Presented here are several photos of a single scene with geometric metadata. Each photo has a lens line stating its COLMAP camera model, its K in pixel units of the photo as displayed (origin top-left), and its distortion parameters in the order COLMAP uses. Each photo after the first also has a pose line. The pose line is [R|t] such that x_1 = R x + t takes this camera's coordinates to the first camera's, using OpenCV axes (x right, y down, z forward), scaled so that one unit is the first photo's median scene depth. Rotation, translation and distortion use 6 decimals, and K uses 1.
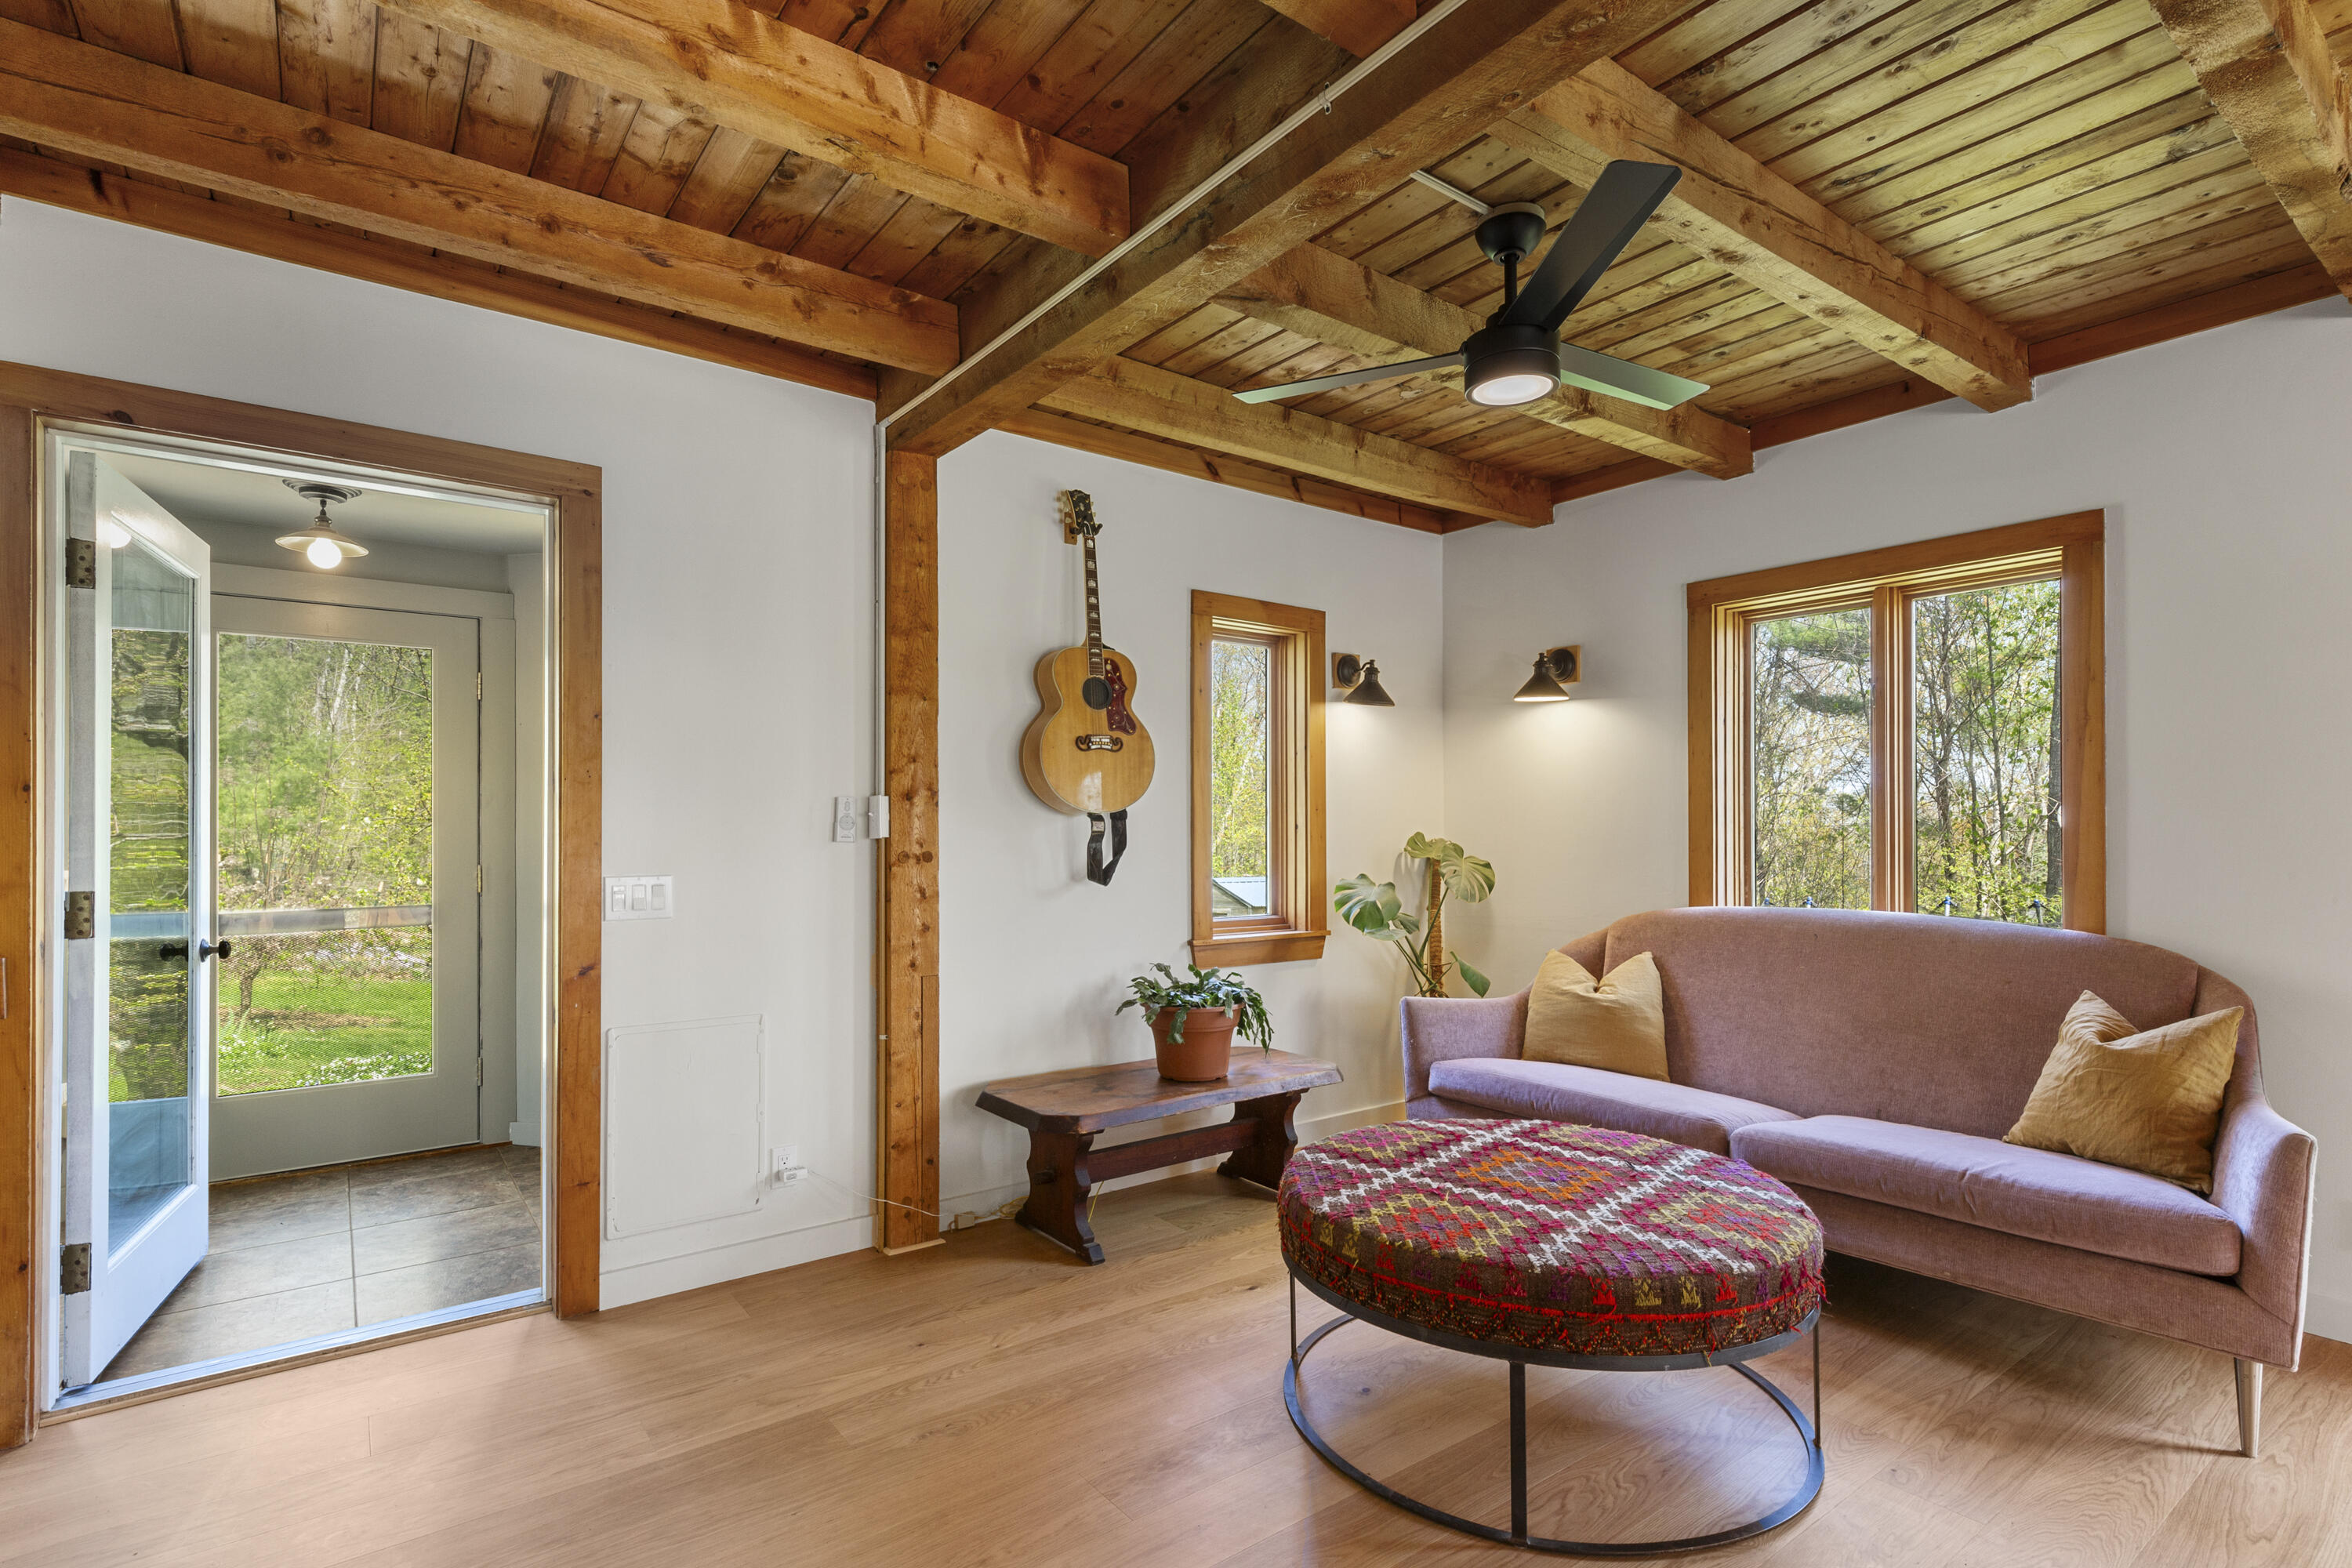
lens RADIAL K [[1127.2, 0, 1183.3], [0, 1127.2, 821.4], [0, 0, 1]] dist [0.007893, -0.000946]
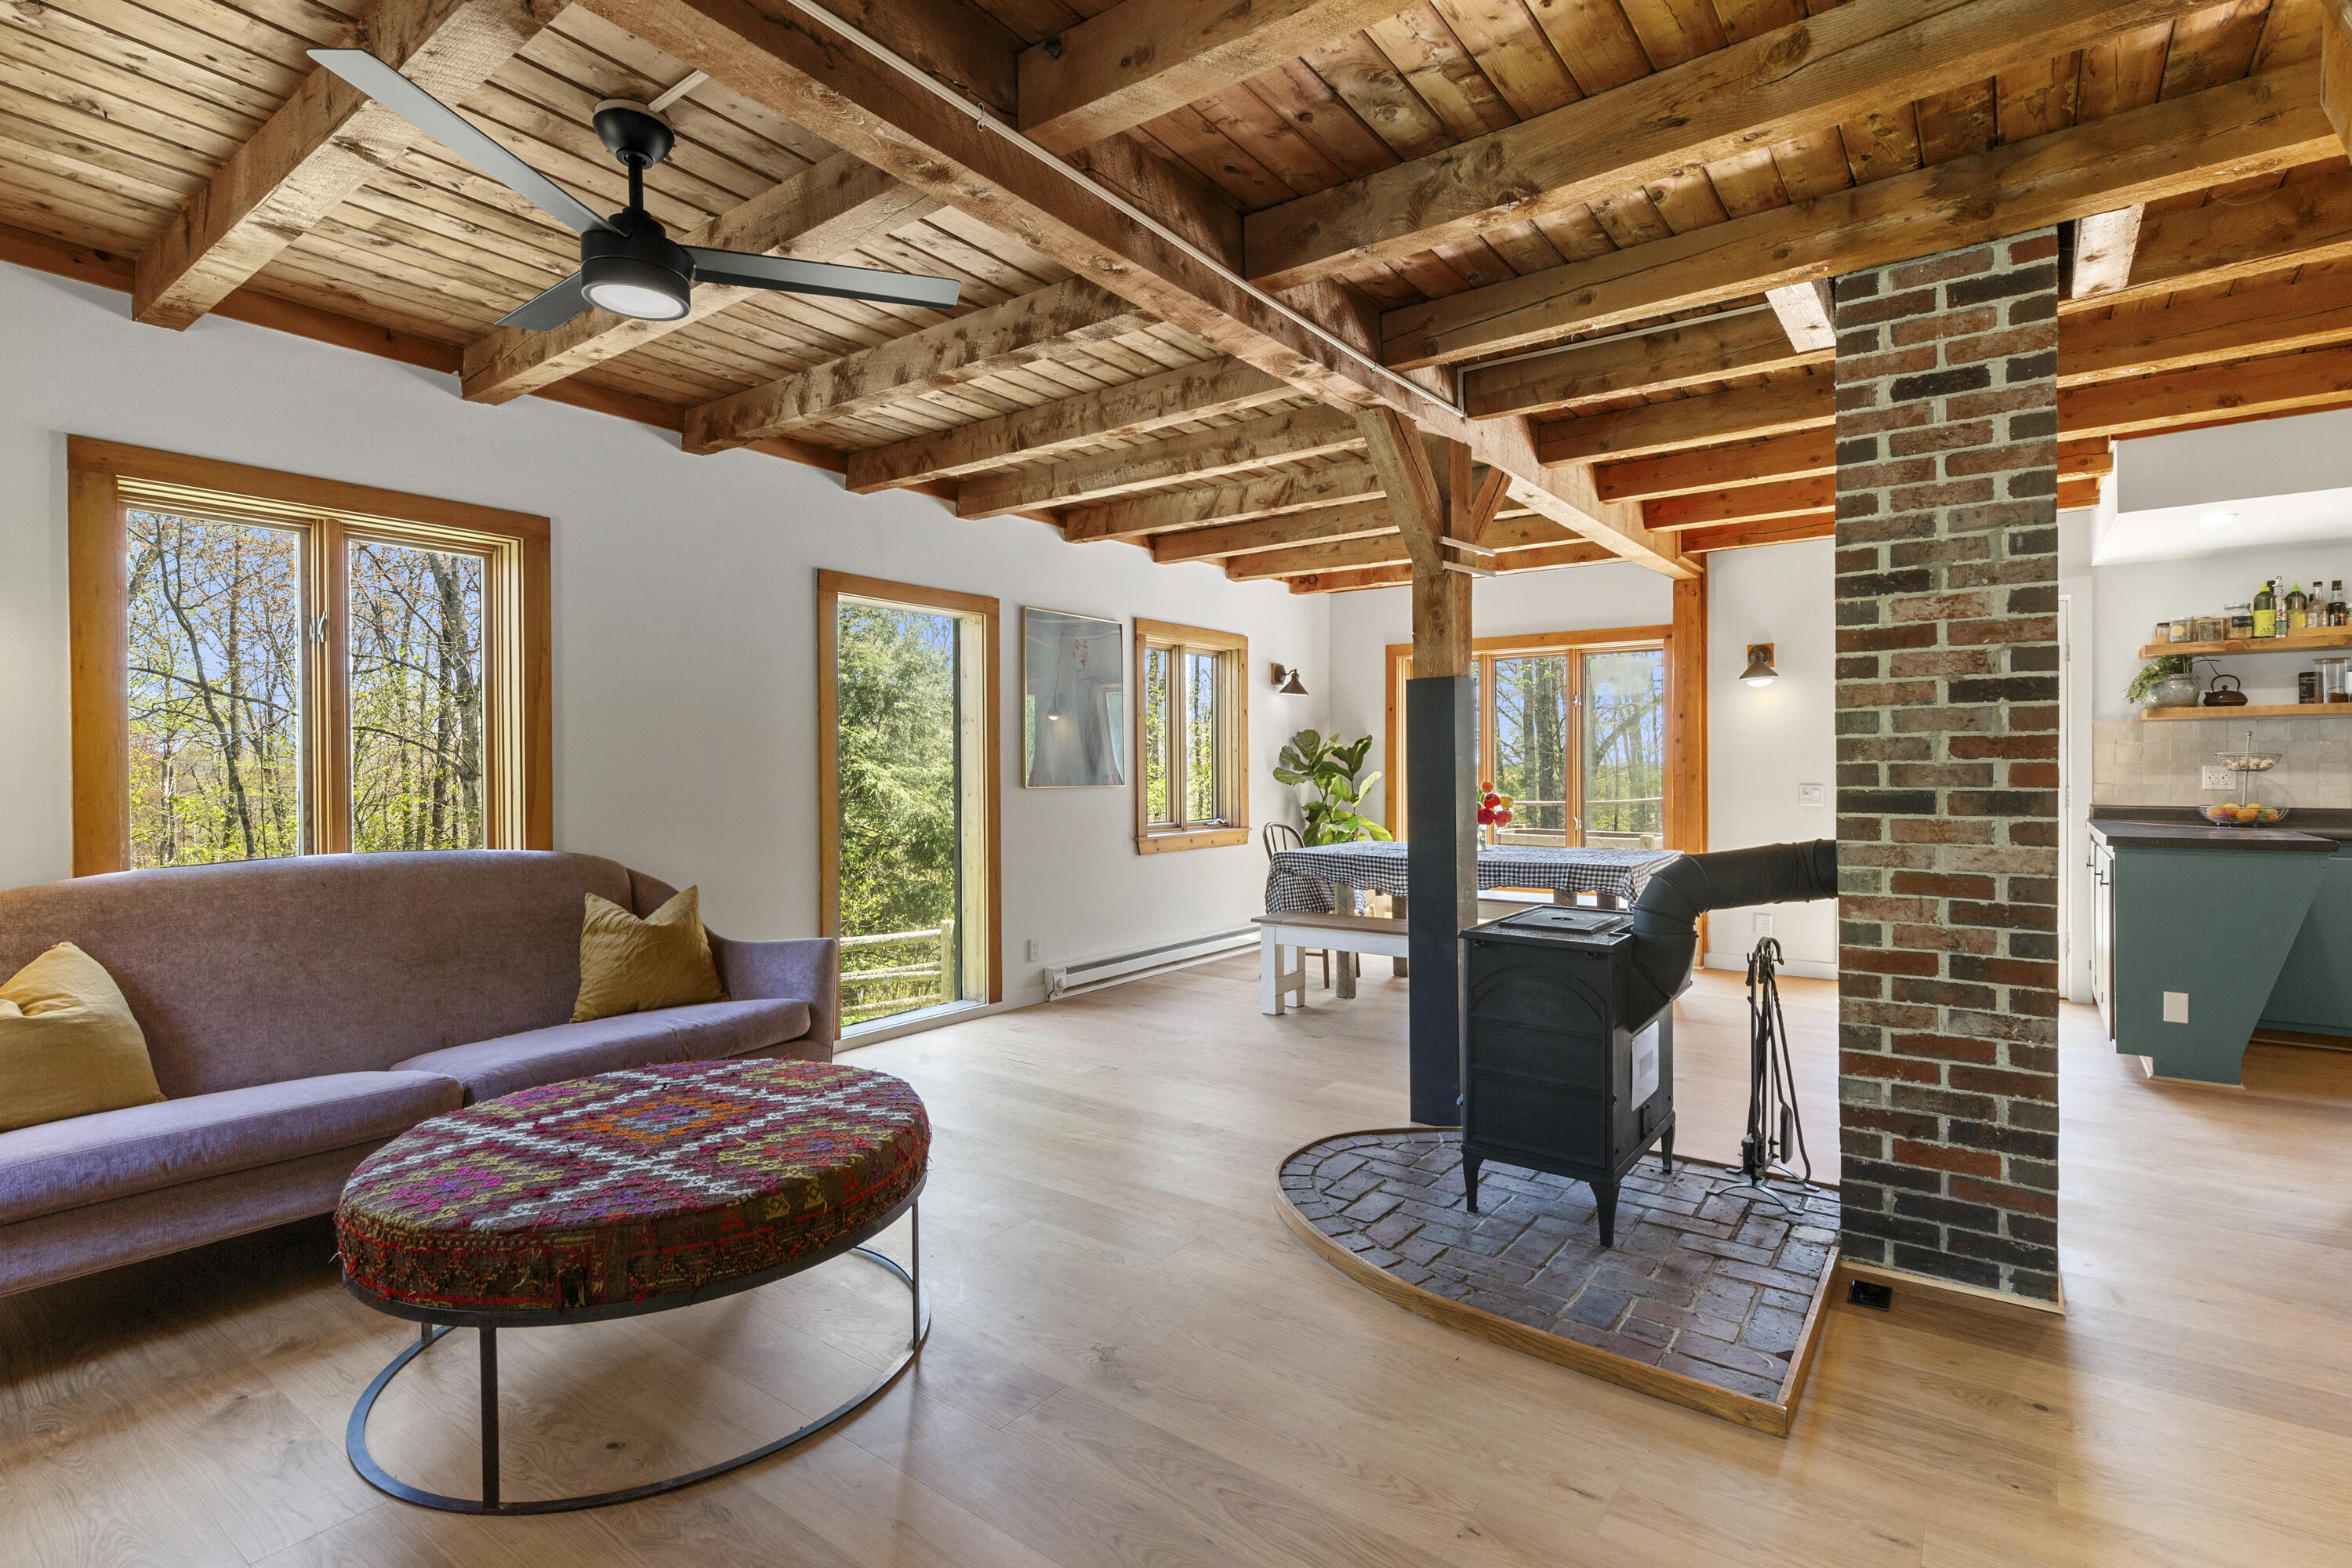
lens RADIAL K [[1120.4, 0, 1185.6], [0, 1120.4, 774.1], [0, 0, 1]] dist [0.004791, 0.000495]
pose [[-0.287738, -0.002095, 0.957707, -0.633853], [-0.003014, 0.999995, 0.001282, 0.008958], [-0.957704, -0.002518, -0.287743, 0.712996]]
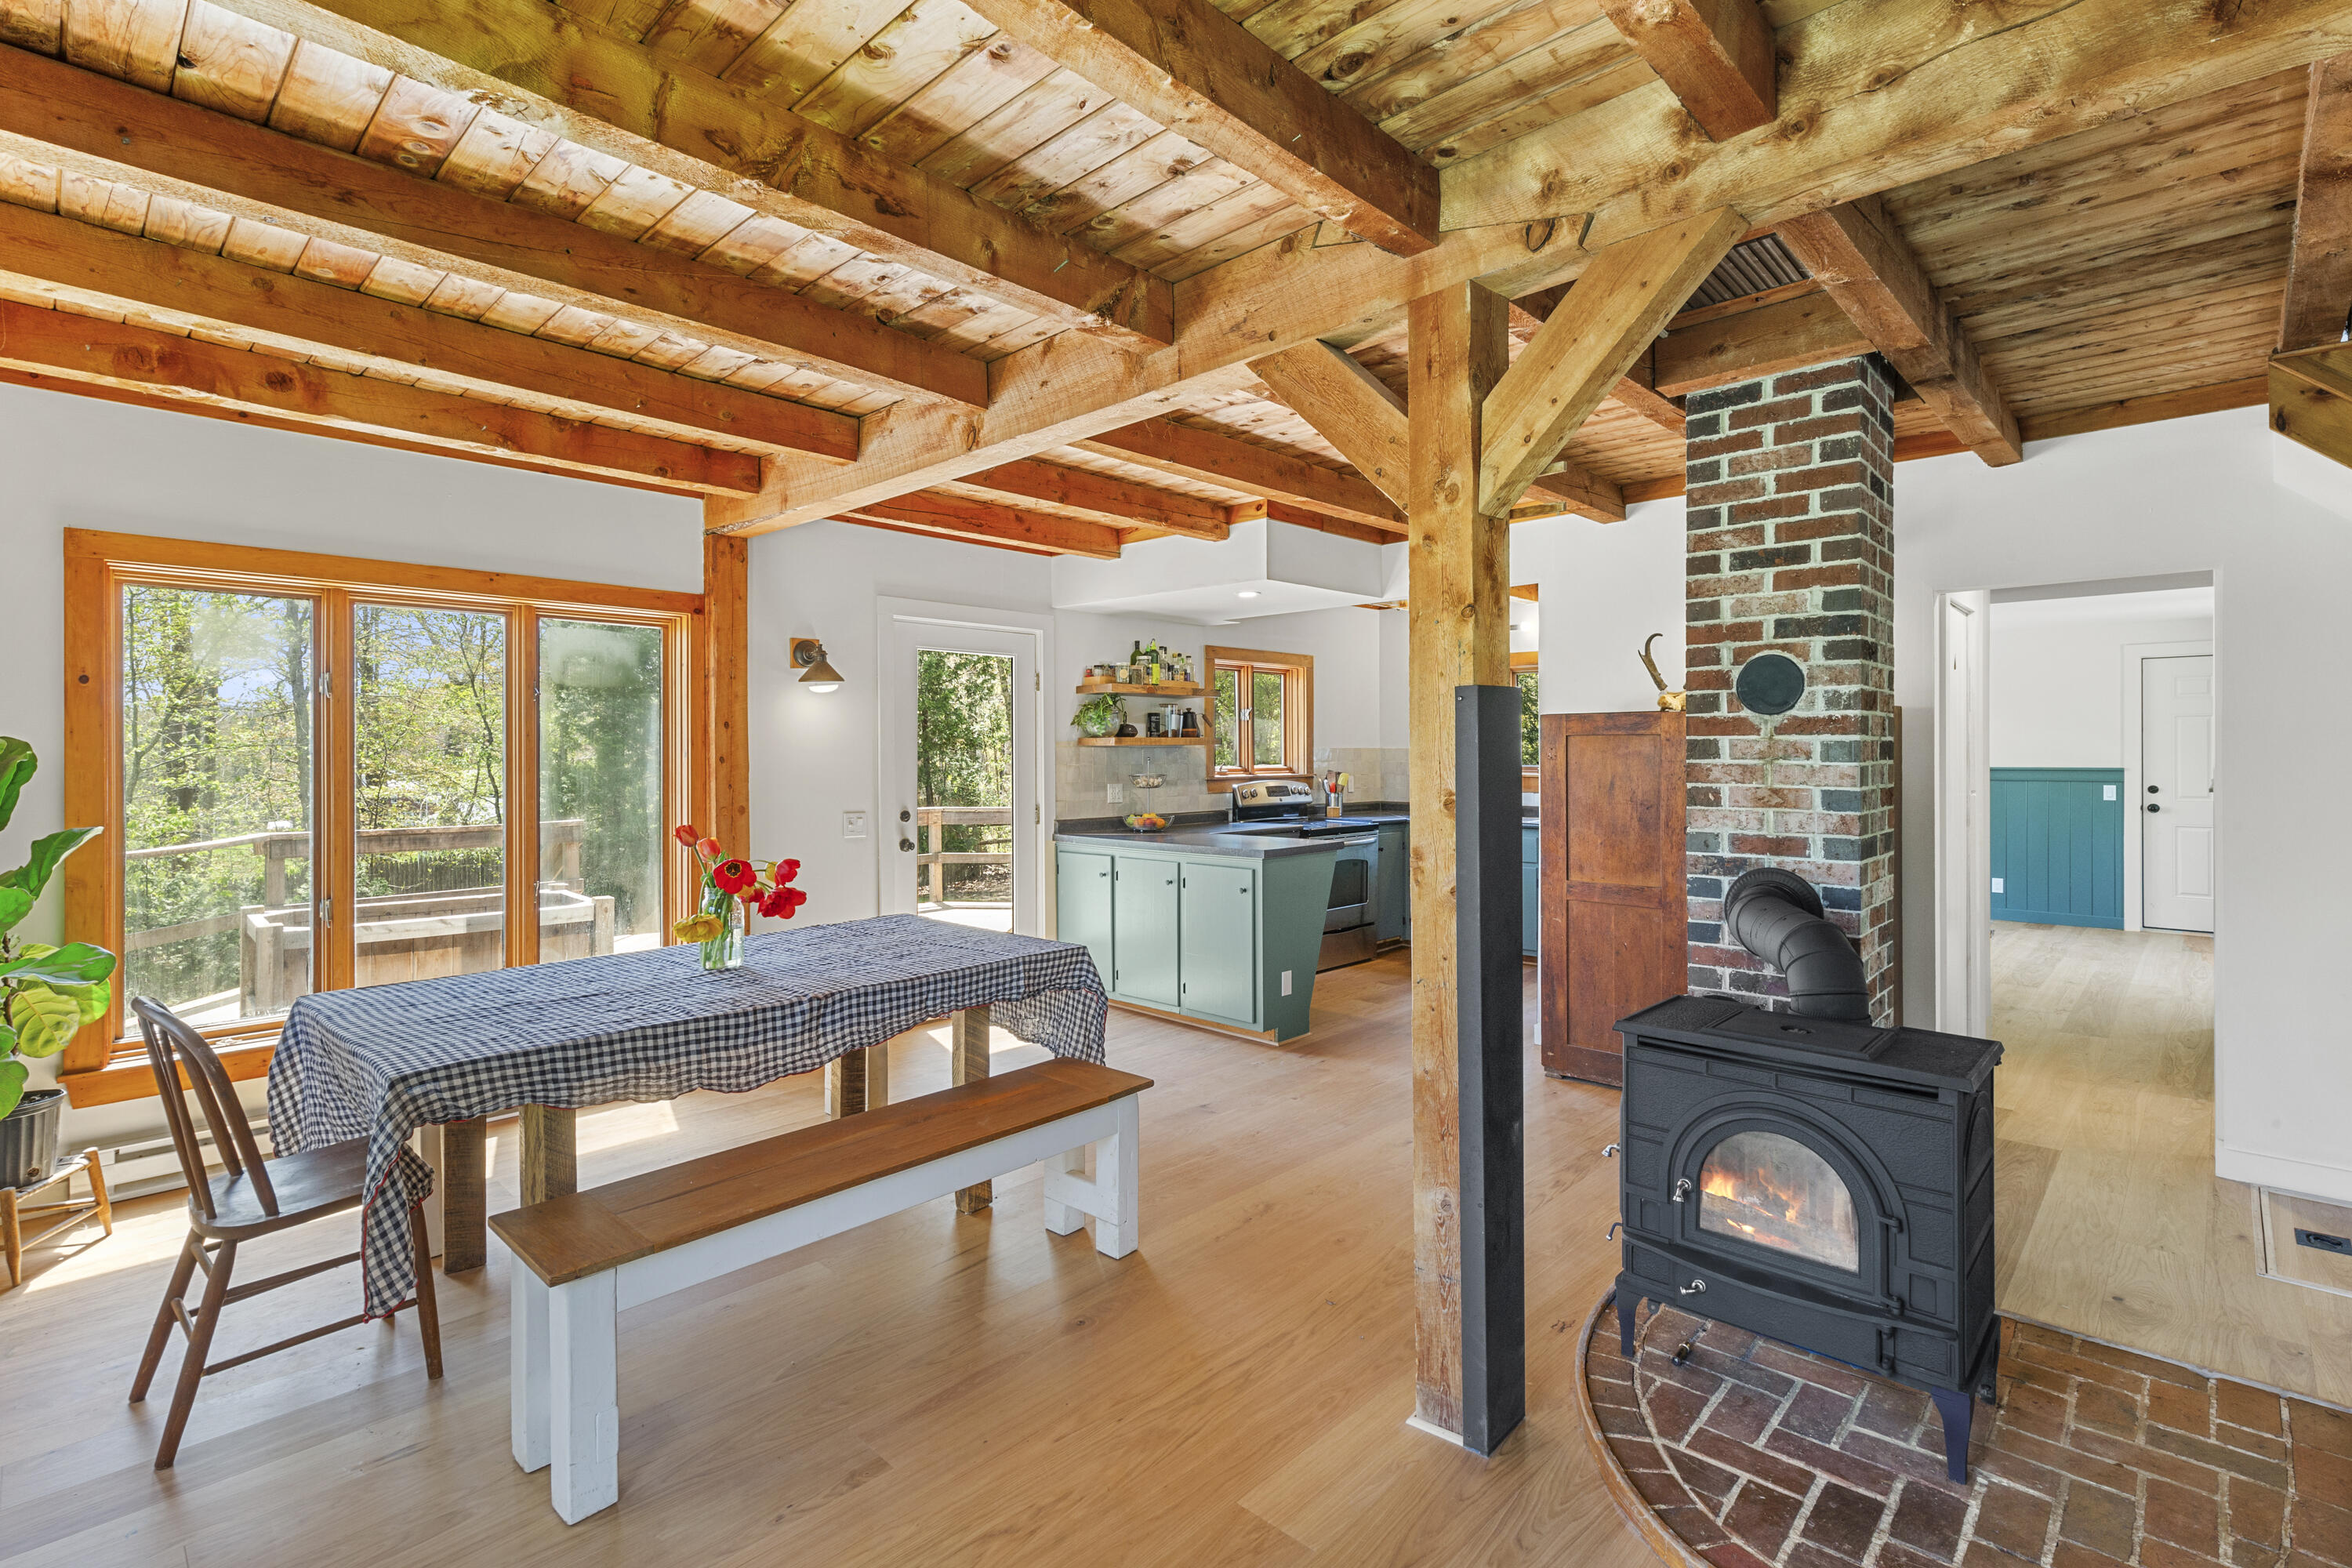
lens RADIAL K [[1090.9, 0, 1169.7], [0, 1090.9, 754.5], [0, 0, 1]] dist [0.006720, -0.000850]
pose [[-0.987324, 0.004229, -0.158663, 0.887173], [0.005292, 0.999966, -0.006280, -0.052563], [0.158631, -0.007040, -0.987313, 0.788786]]
